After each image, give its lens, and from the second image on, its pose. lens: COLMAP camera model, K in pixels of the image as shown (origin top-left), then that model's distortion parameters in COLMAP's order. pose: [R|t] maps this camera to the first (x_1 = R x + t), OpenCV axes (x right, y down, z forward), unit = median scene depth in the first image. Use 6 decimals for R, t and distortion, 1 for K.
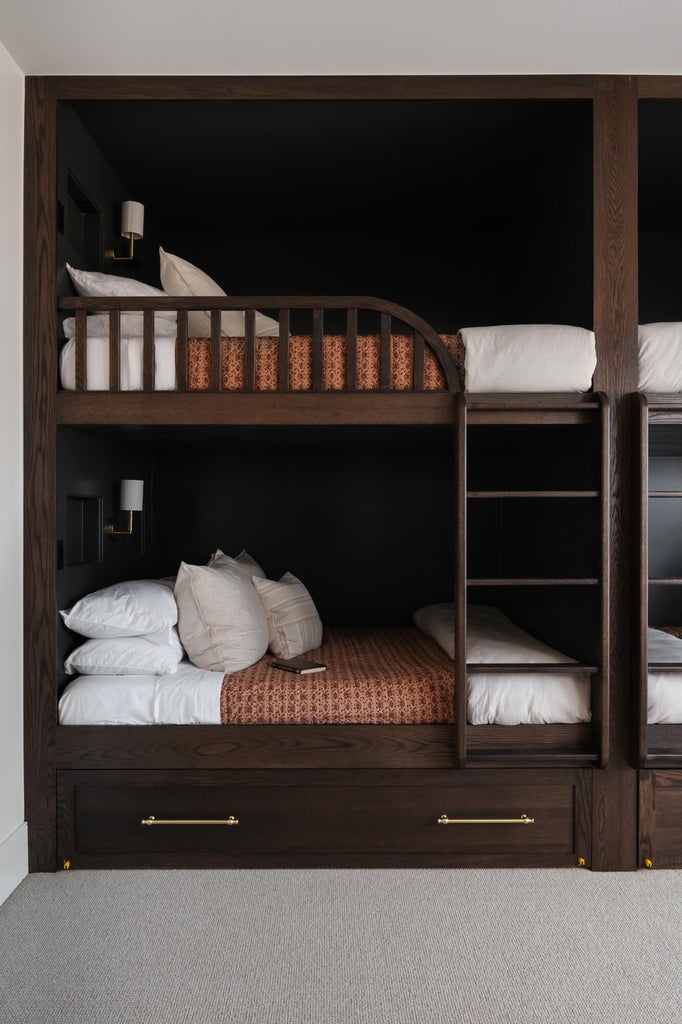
lens RADIAL K [[727.2, 0, 335.9], [0, 727.2, 515.9], [0, 0, 1]] dist [-0.008169, -0.009966]
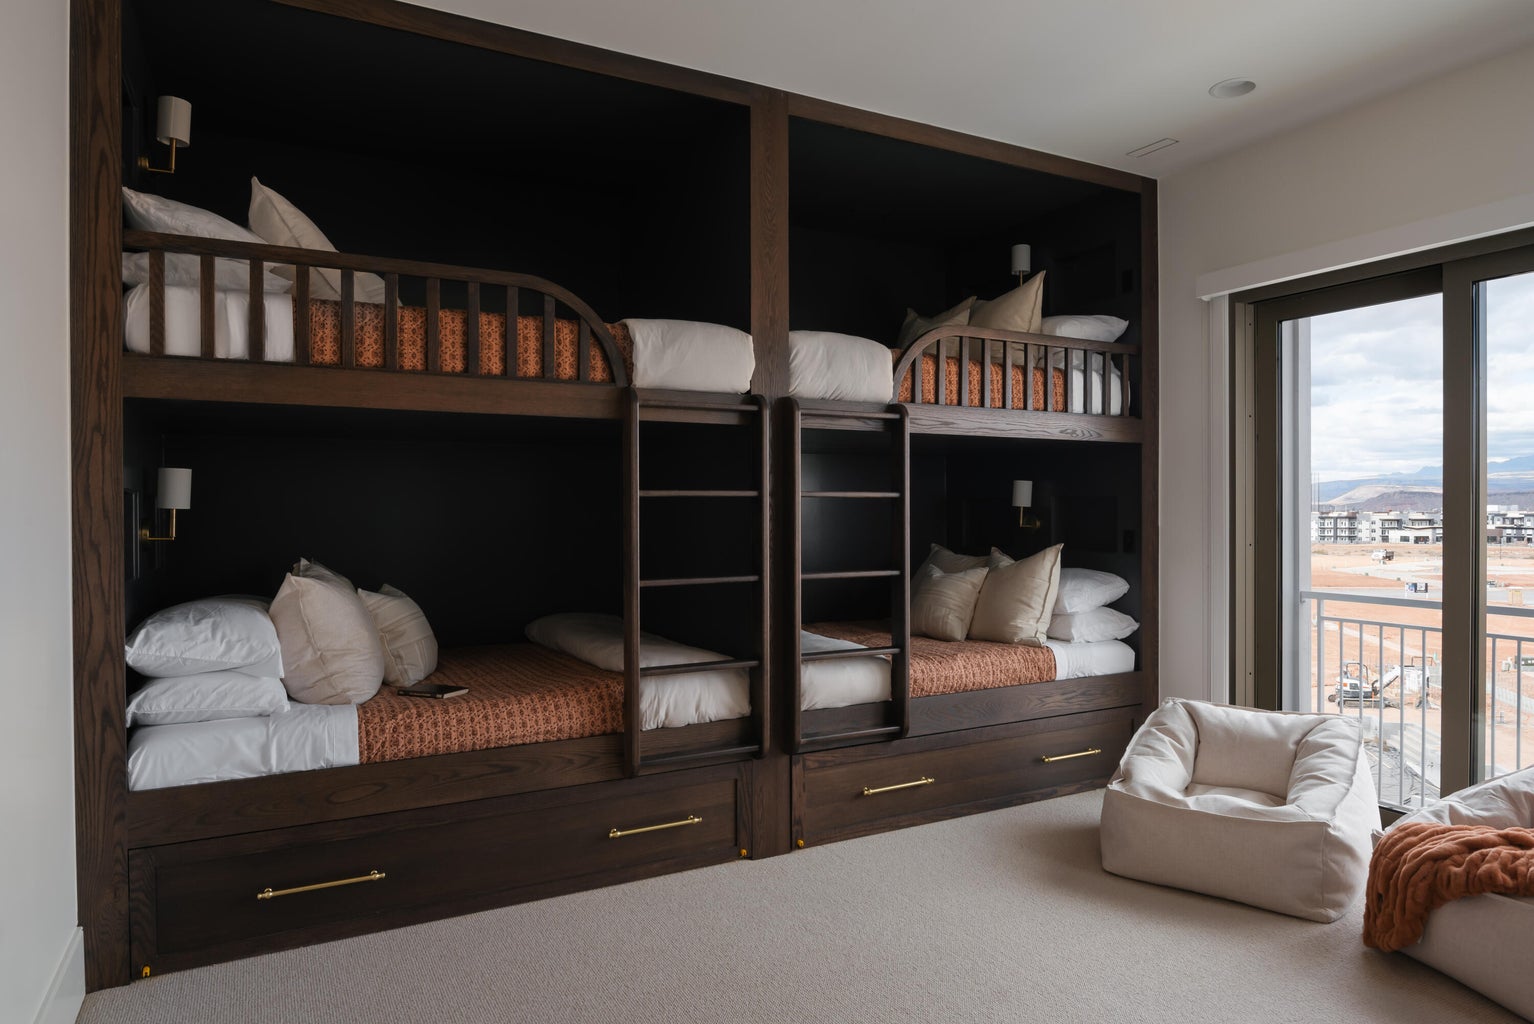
lens RADIAL K [[954.0, 0, 772.0], [0, 954.0, 511.5], [0, 0, 1]] dist [-0.012387, -0.011769]
pose [[0.875929, -0.002406, 0.482434, -0.270149], [0.001939, 0.999997, 0.001467, -0.006445], [-0.482436, -0.000349, 0.875931, -0.195020]]
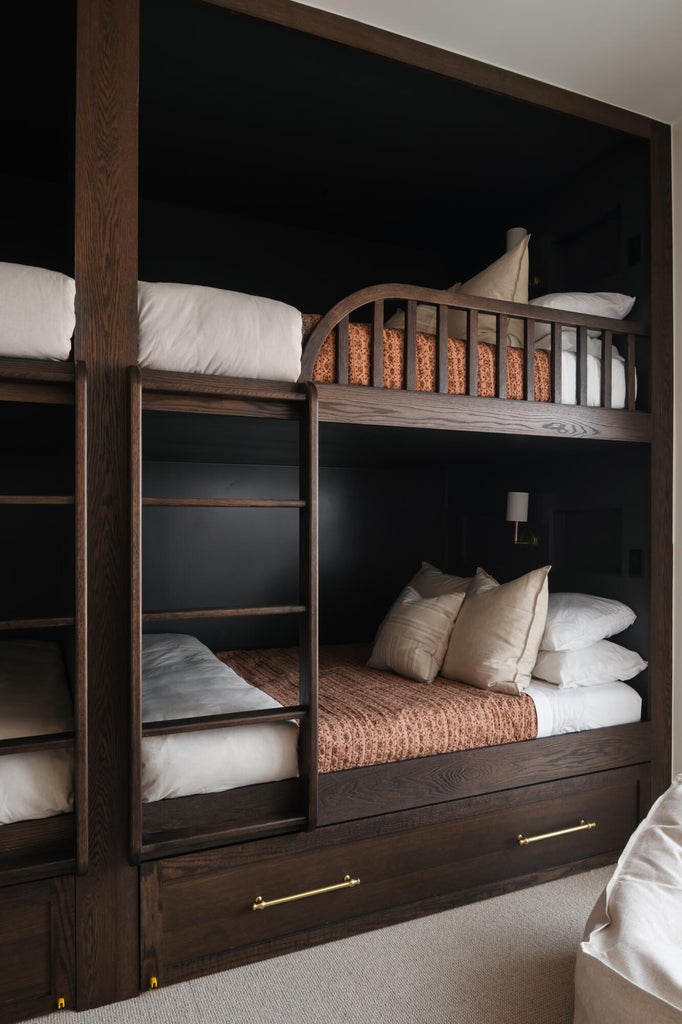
lens RADIAL K [[669.3, 0, 352.9], [0, 669.3, 533.7], [0, 0, 1]] dist [-0.016328, 0.001119]
pose [[0.910594, -0.006780, 0.413246, 0.331556], [0.003425, 0.999955, 0.008858, -0.001867], [-0.413287, -0.006651, 0.910576, 0.269752]]
